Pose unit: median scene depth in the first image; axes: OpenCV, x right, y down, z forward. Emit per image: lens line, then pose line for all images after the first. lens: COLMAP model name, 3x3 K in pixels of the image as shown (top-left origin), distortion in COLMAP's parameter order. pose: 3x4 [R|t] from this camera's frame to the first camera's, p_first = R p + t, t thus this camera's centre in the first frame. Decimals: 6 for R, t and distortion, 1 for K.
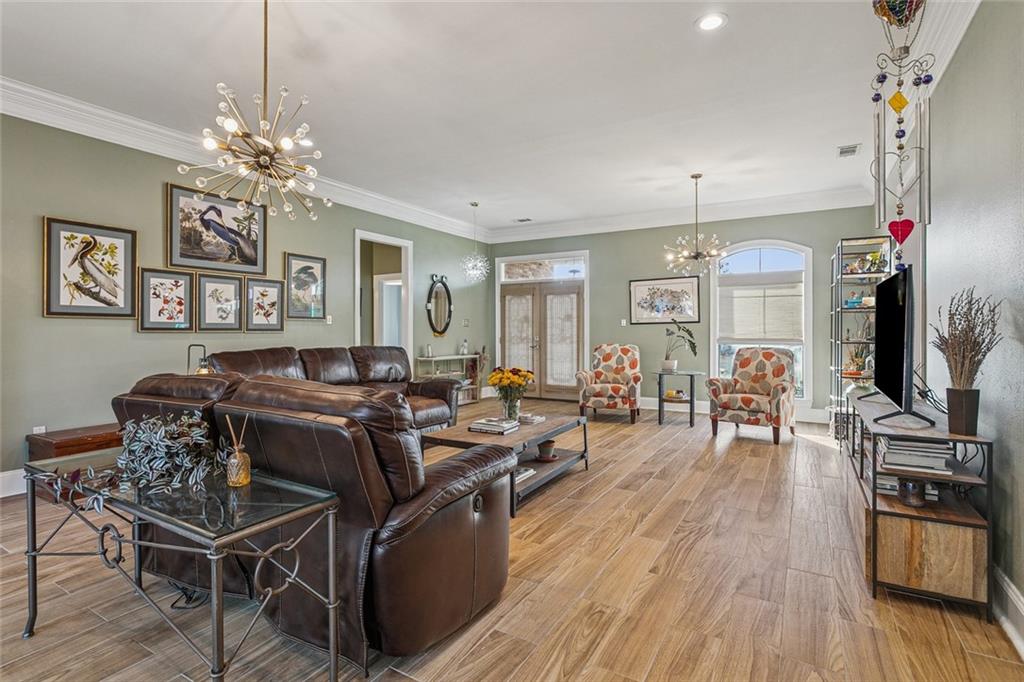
lens RADIAL K [[508.6, 0, 509.5], [0, 508.6, 334.4], [0, 0, 1]] dist [-0.002697, 0.000321]
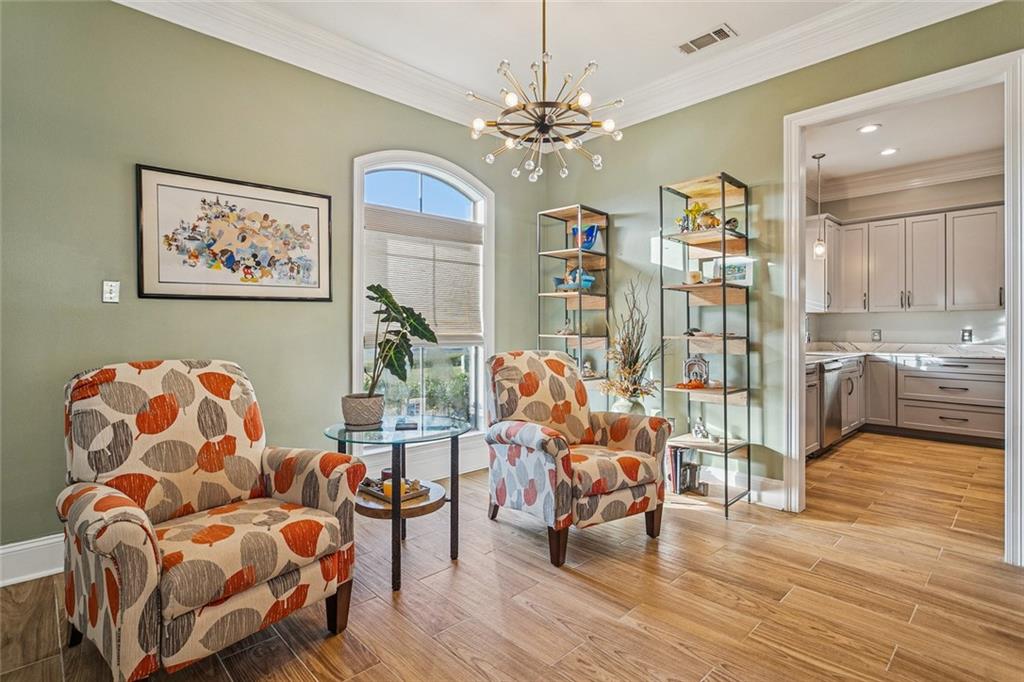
lens RADIAL K [[508.6, 0, 514.2], [0, 508.6, 324.7], [0, 0, 1]] dist [-0.002697, 0.000321]
pose [[0.280369, 0.003170, 0.959887, -0.010249], [0.007115, 0.999960, -0.005381, 0.001314], [-0.959866, 0.008338, 0.280336, 0.756491]]
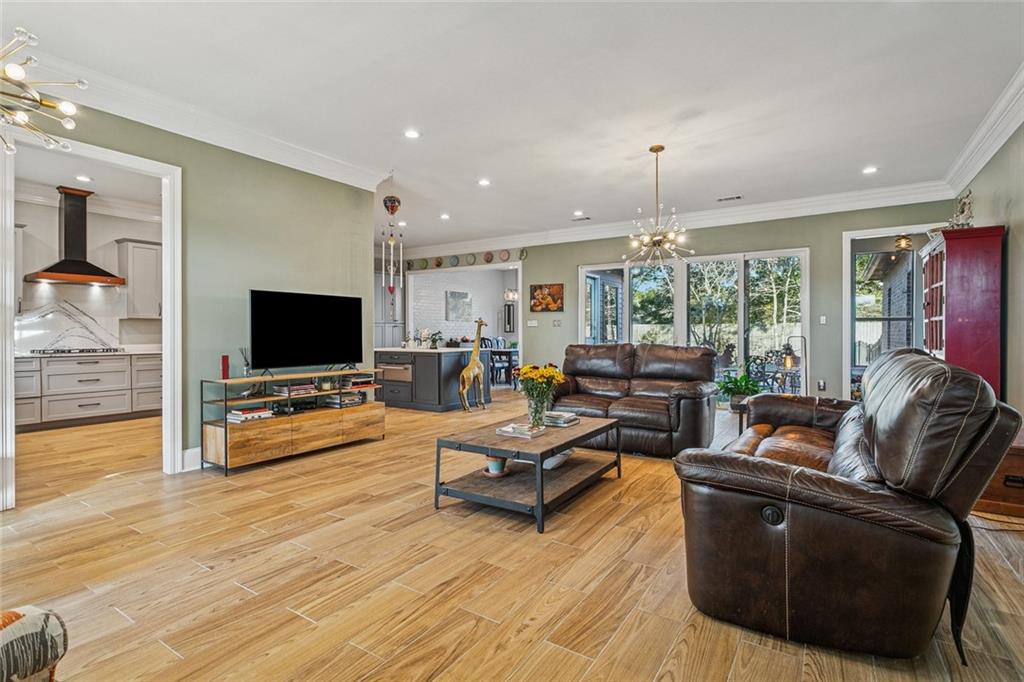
lens RADIAL K [[508.6, 0, 512.8], [0, 508.6, 336.8], [0, 0, 1]] dist [-0.002697, 0.000321]
pose [[-0.999015, -0.001233, 0.044363, 0.011106], [-0.000564, 0.999886, 0.015097, 0.000759], [-0.044377, 0.015057, -0.998901, 1.152778]]
